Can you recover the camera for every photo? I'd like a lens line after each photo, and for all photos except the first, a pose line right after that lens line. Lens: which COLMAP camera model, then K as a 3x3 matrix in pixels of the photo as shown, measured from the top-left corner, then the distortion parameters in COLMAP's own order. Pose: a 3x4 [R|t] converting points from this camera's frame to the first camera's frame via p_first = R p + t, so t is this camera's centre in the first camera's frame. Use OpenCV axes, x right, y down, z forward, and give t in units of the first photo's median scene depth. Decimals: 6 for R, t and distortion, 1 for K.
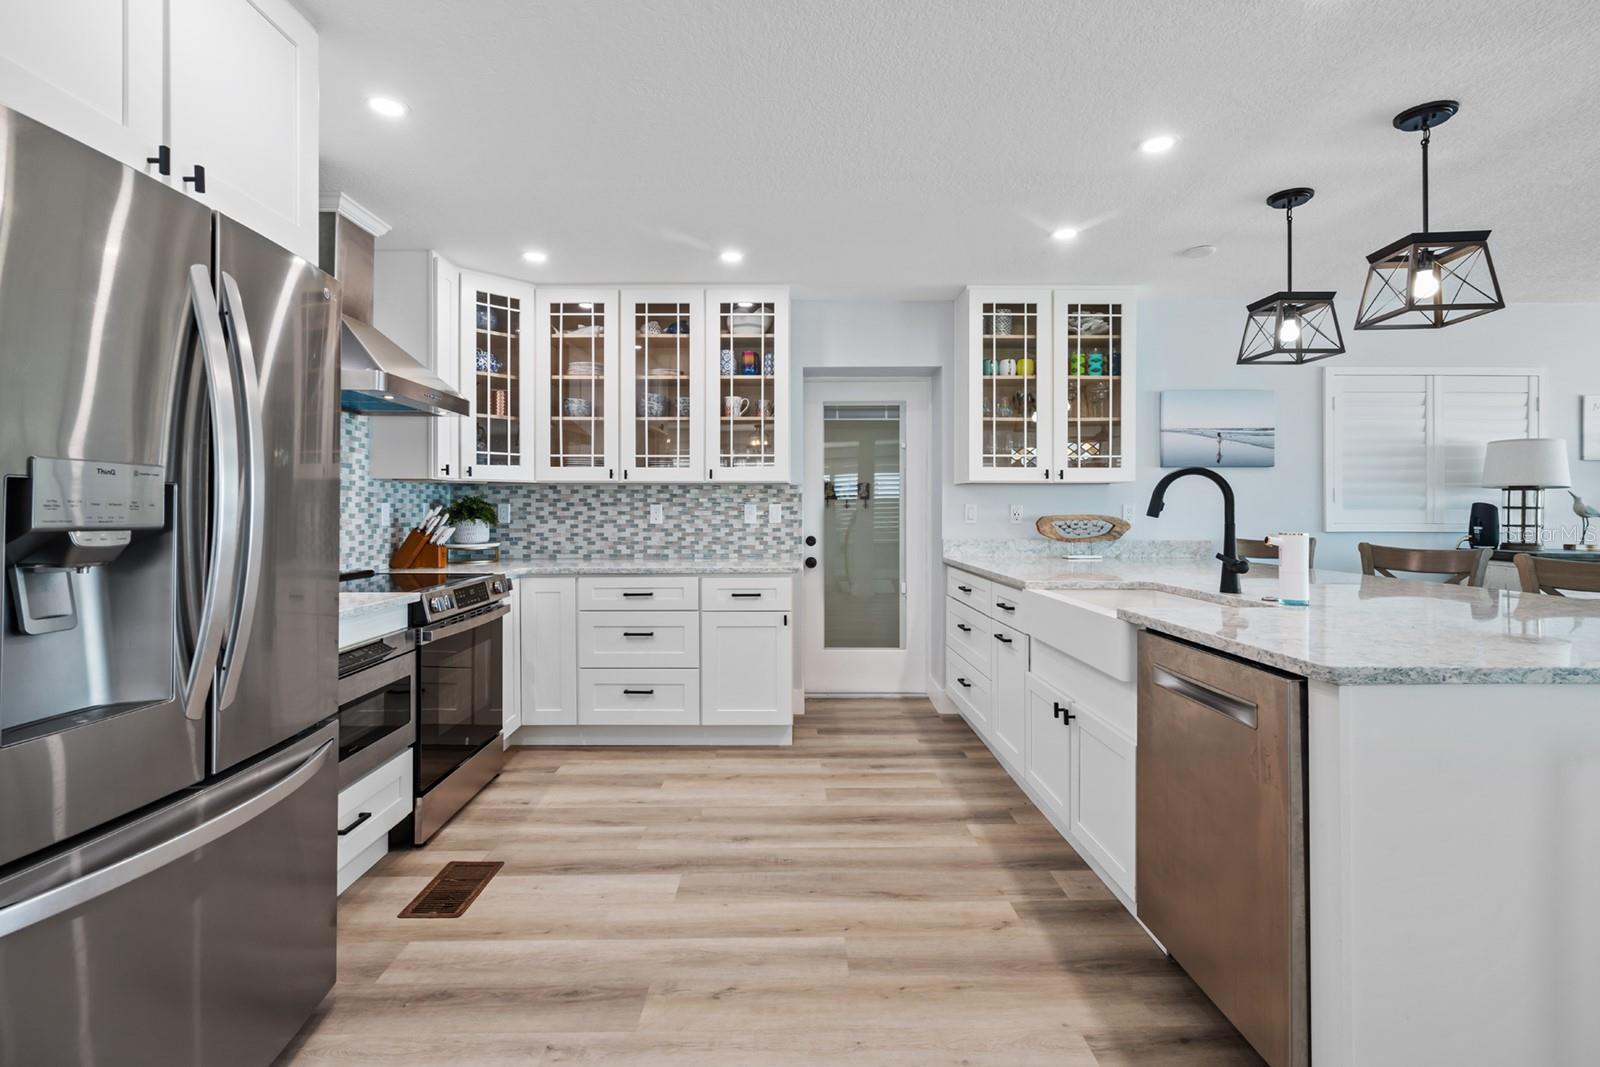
lens RADIAL K [[742.9, 0, 790.7], [0, 742.9, 502.6], [0, 0, 1]] dist [0.000167, 0.000309]
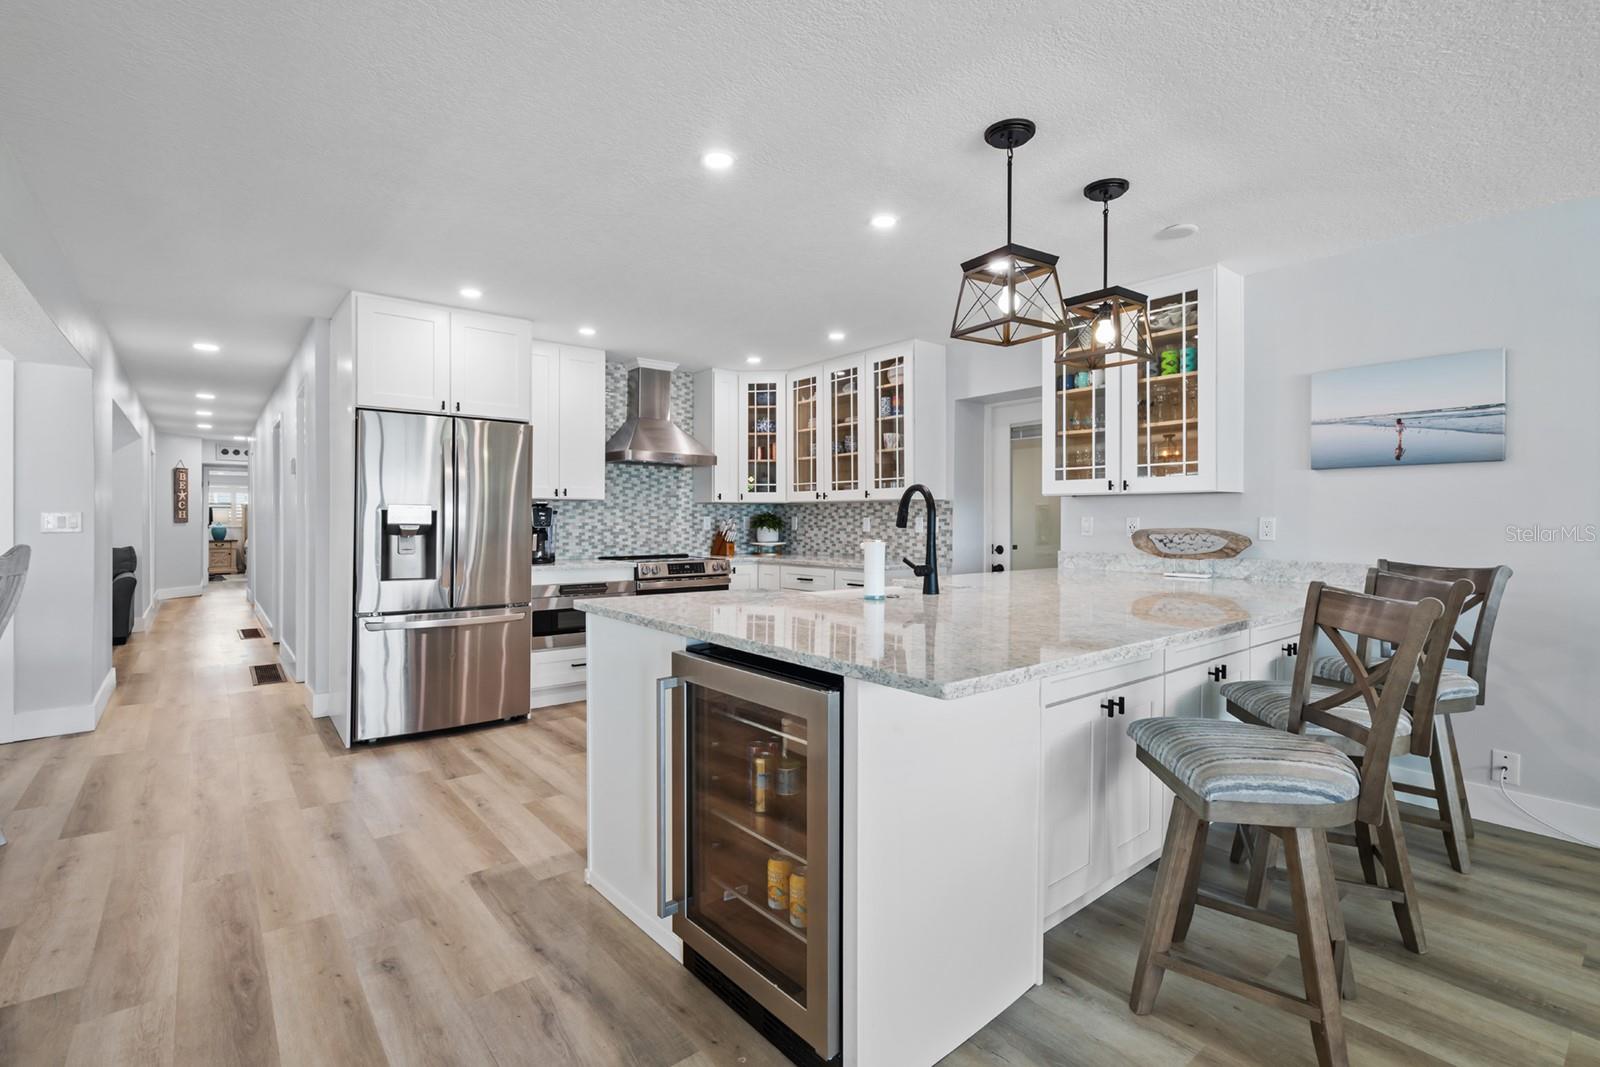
lens RADIAL K [[737.9, 0, 793.3], [0, 737.9, 519.6], [0, 0, 1]] dist [-0.000057, 0.000450]
pose [[0.622443, 0.001442, -0.782664, 0.850916], [0.002621, 0.999989, 0.003927, 0.001367], [0.782661, -0.004495, 0.622432, 0.082014]]
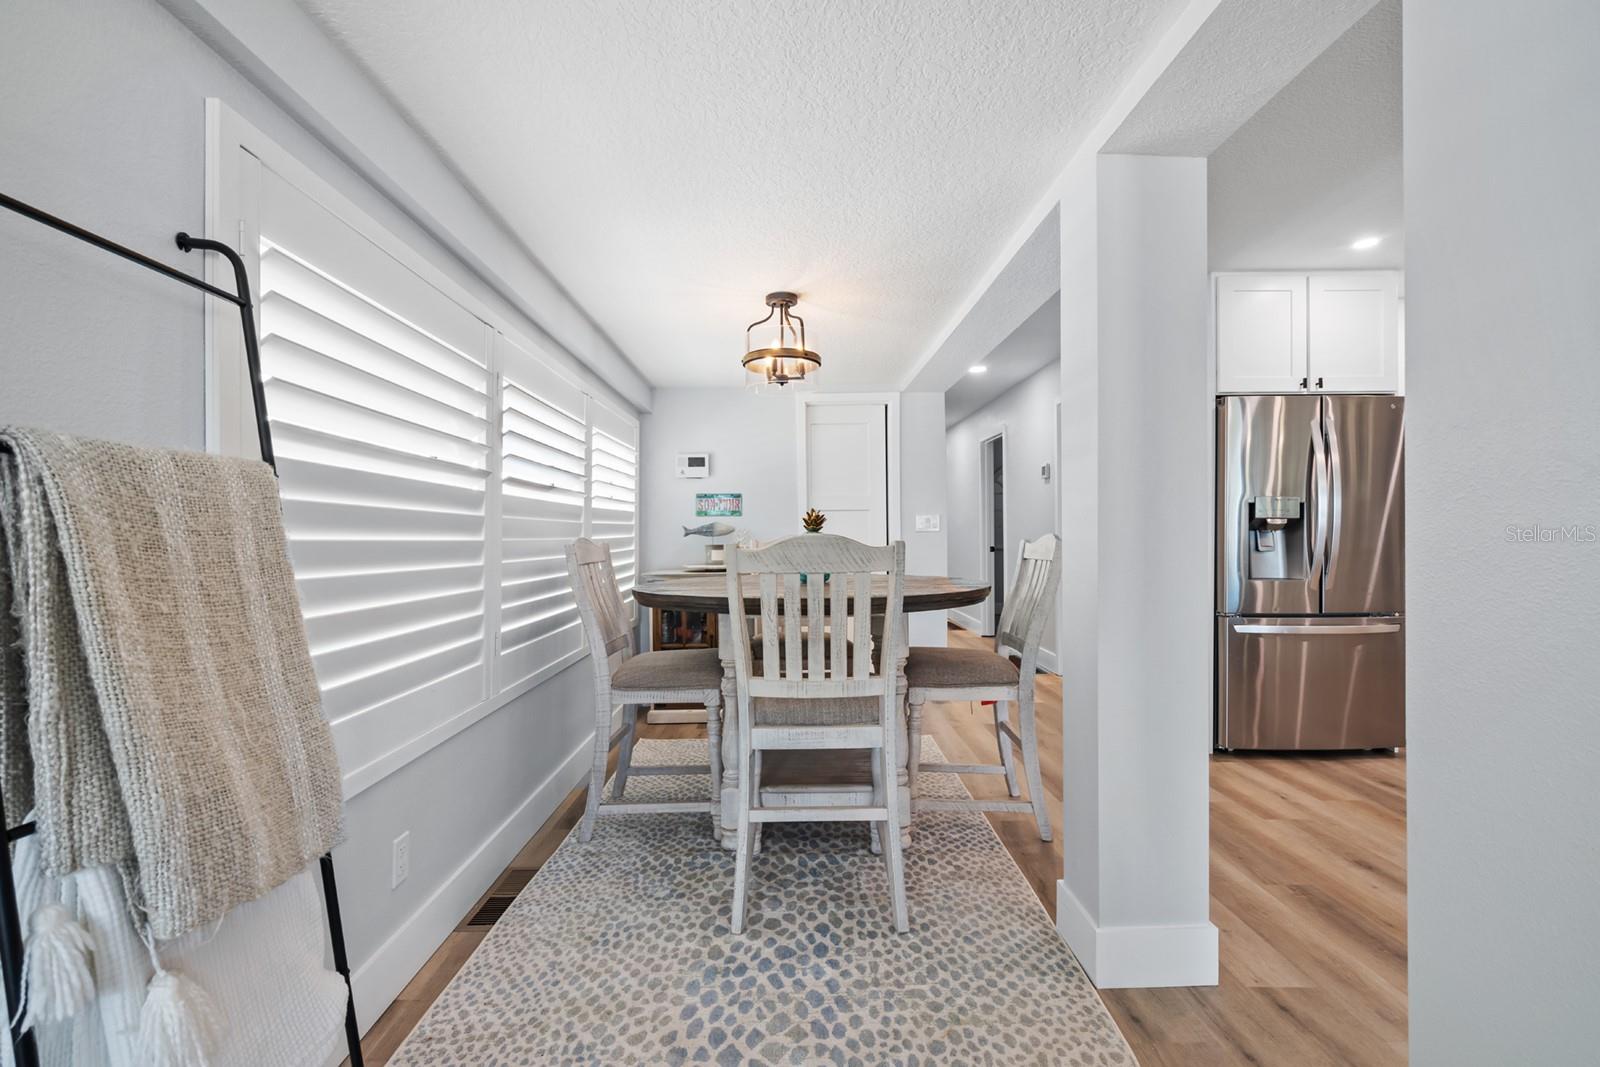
lens RADIAL K [[732.0, 0, 797.4], [0, 732.0, 539.1], [0, 0, 1]] dist [-0.000105, 0.000629]
pose [[0.009666, 0.005835, -0.999936, 0.630149], [0.013722, 0.999888, 0.005967, 0.023098], [0.999859, -0.013779, 0.009584, -0.307486]]
